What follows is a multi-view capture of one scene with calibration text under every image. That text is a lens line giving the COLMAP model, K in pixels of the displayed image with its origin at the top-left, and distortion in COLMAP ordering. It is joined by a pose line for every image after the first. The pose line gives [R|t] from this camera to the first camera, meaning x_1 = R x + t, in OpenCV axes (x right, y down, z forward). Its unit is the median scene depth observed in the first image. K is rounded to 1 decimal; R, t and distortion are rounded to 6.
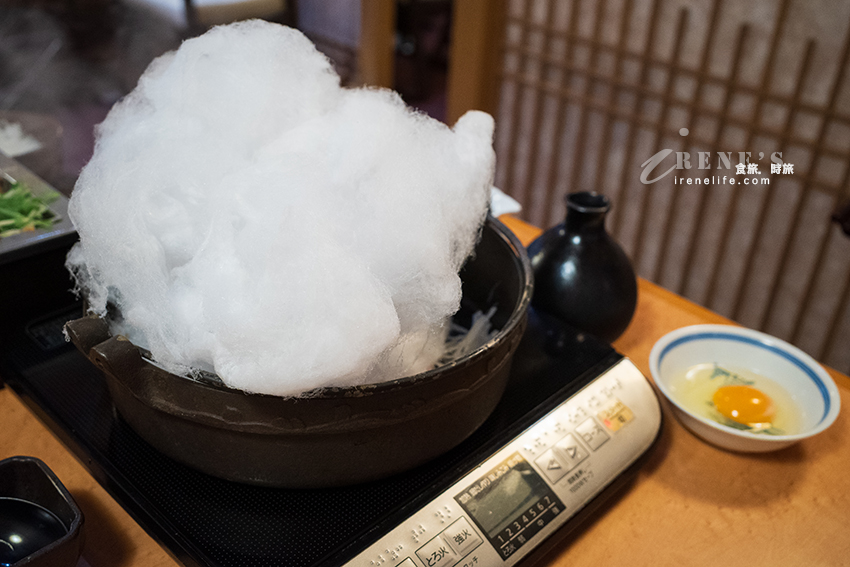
lens RADIAL K [[868.2, 0, 422.6], [0, 868.2, 251.8], [0, 0, 1]] dist [-0.084179, 0.142320]
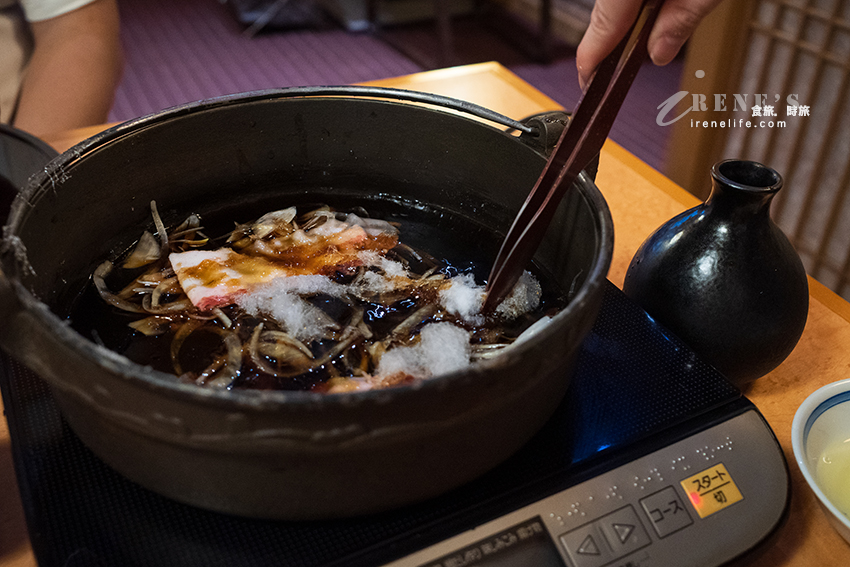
lens RADIAL K [[868.2, 0, 422.6], [0, 868.2, 251.8], [0, 0, 1]] dist [-0.084179, 0.142320]
pose [[0.951353, 0.141803, -0.273531, 0.131069], [-0.126967, 0.989342, 0.071292, -0.013727], [0.280725, -0.033094, 0.959217, 0.226743]]
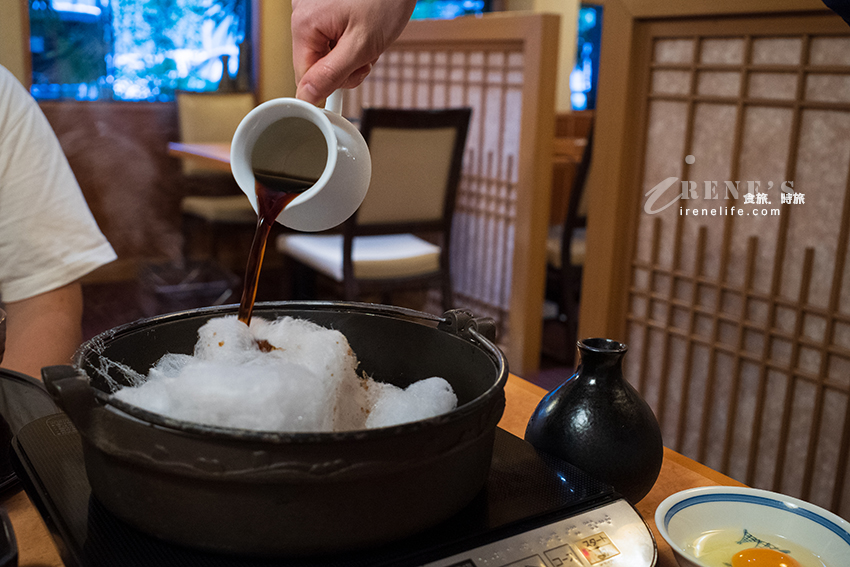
lens RADIAL K [[868.2, 0, 422.6], [0, 868.2, 251.8], [0, 0, 1]] dist [-0.084179, 0.142320]
pose [[0.979332, 0.015965, -0.201628, 0.175871], [-0.079164, 0.947606, -0.309477, 0.150860], [0.186123, 0.319043, 0.929285, 0.009760]]
